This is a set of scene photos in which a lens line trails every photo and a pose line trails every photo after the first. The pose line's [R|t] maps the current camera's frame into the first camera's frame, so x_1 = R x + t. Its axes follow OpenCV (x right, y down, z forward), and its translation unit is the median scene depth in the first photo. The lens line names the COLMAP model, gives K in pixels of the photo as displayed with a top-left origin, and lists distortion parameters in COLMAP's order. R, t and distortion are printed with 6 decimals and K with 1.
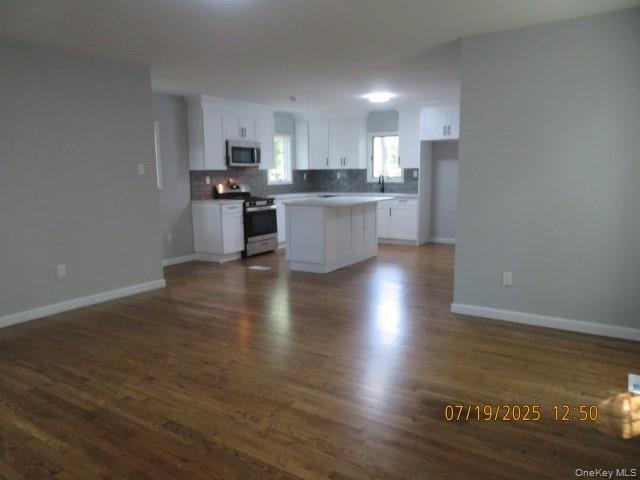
lens RADIAL K [[458.2, 0, 320.0], [0, 458.2, 240.0], [0, 0, 1]] dist [0.005970, -0.003800]
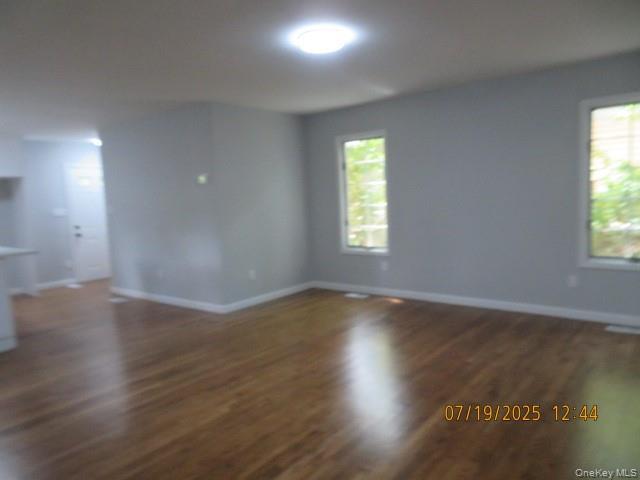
lens RADIAL K [[458.2, 0, 320.0], [0, 458.2, 240.0], [0, 0, 1]] dist [0.005970, -0.003800]
pose [[0.095187, -0.084223, 0.991890, -0.572053], [0.189635, 0.979701, 0.064990, -0.044327], [-0.977230, 0.181910, 0.109226, 0.355843]]
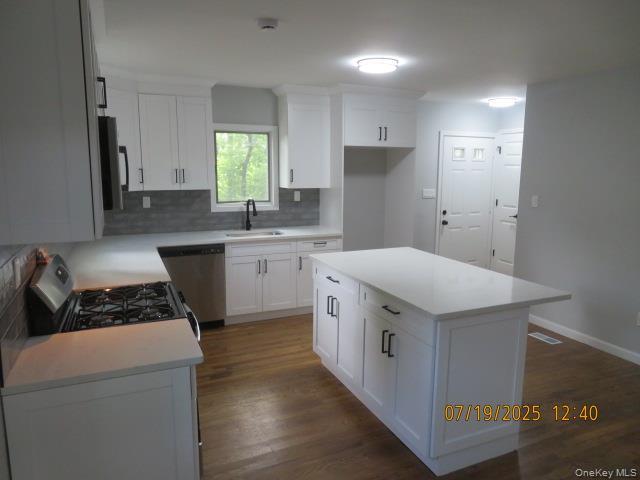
lens RADIAL K [[458.2, 0, 320.0], [0, 458.2, 240.0], [0, 0, 1]] dist [0.005970, -0.003800]
pose [[0.553208, -0.119429, 0.824437, -0.376960], [0.112052, 0.991344, 0.068419, -0.153769], [-0.825472, 0.054530, 0.561802, 0.771196]]
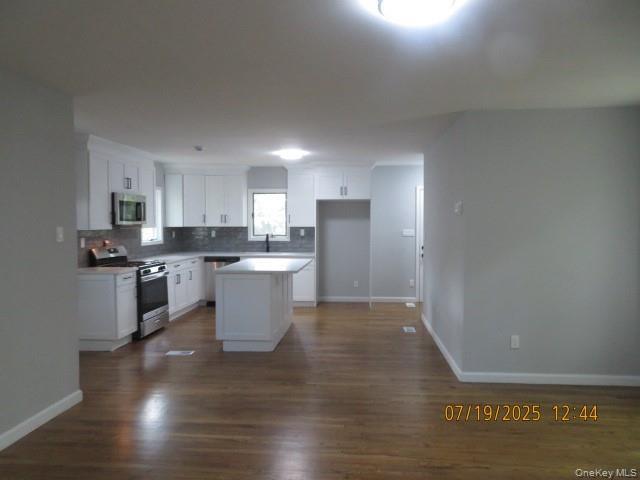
lens RADIAL K [[458.2, 0, 320.0], [0, 458.2, 240.0], [0, 0, 1]] dist [0.005970, -0.003800]
pose [[0.886004, -0.008894, 0.463592, -0.263485], [0.059458, 0.993741, -0.094570, -0.041488], [-0.459850, 0.111354, 0.880987, 0.152431]]
